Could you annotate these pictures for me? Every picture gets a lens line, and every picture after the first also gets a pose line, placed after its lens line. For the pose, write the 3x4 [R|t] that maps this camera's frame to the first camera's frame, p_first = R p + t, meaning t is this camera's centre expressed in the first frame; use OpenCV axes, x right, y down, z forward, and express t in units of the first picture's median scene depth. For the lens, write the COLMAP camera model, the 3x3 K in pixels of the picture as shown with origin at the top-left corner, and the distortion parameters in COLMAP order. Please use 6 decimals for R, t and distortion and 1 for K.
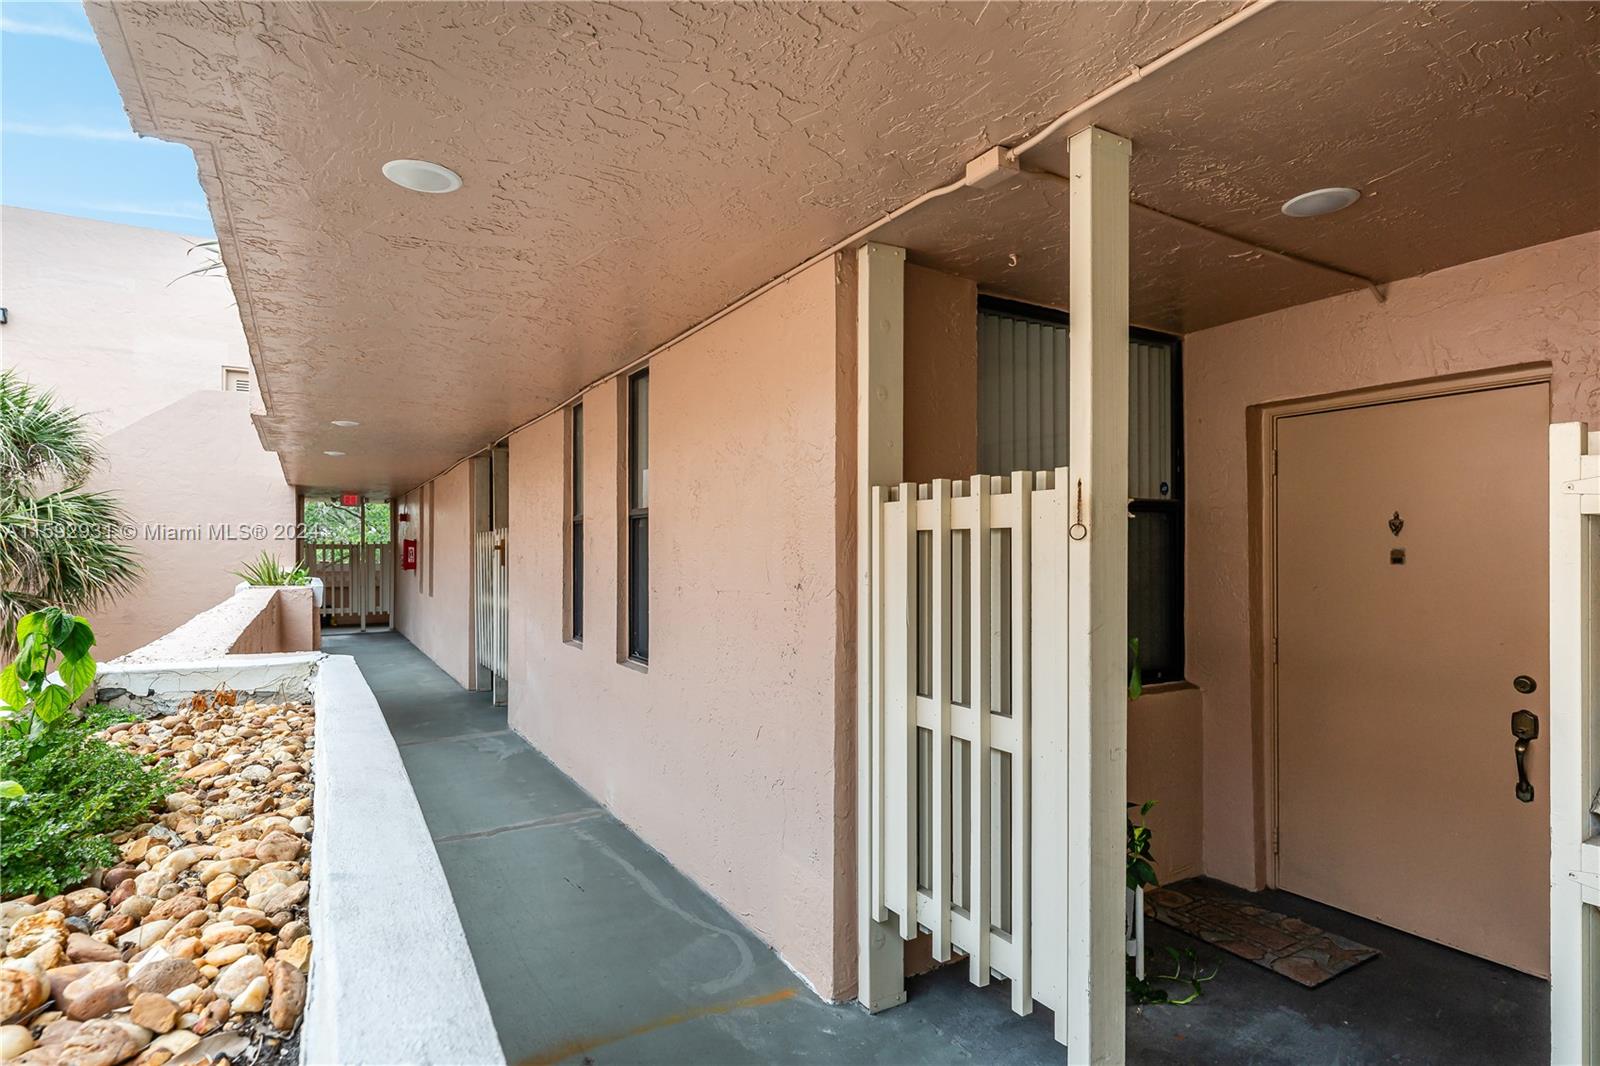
lens RADIAL K [[830.8, 0, 801.4], [0, 830.8, 552.8], [0, 0, 1]] dist [0.004246, -0.001128]
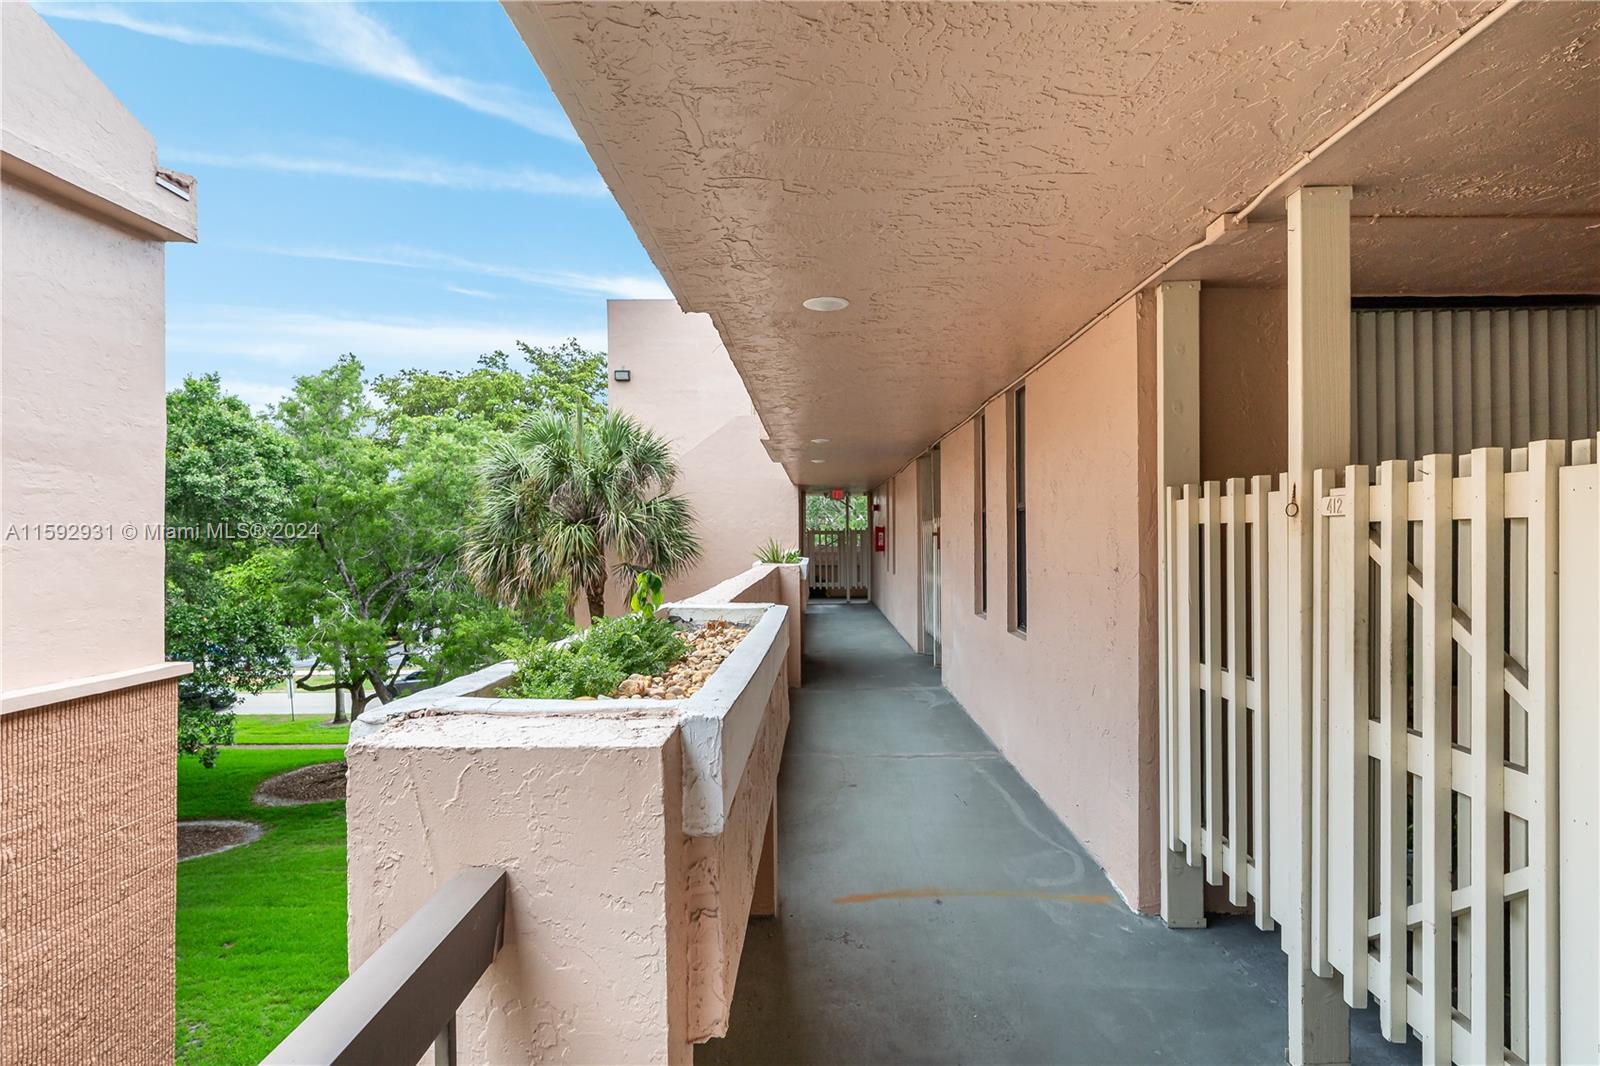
lens RADIAL K [[830.8, 0, 801.4], [0, 830.8, 552.8], [0, 0, 1]] dist [0.004246, -0.001128]
pose [[0.847925, 0.006882, -0.530072, 0.170250], [0.004550, 0.999784, 0.020258, -0.007134], [0.530097, -0.019589, 0.847710, -0.182015]]
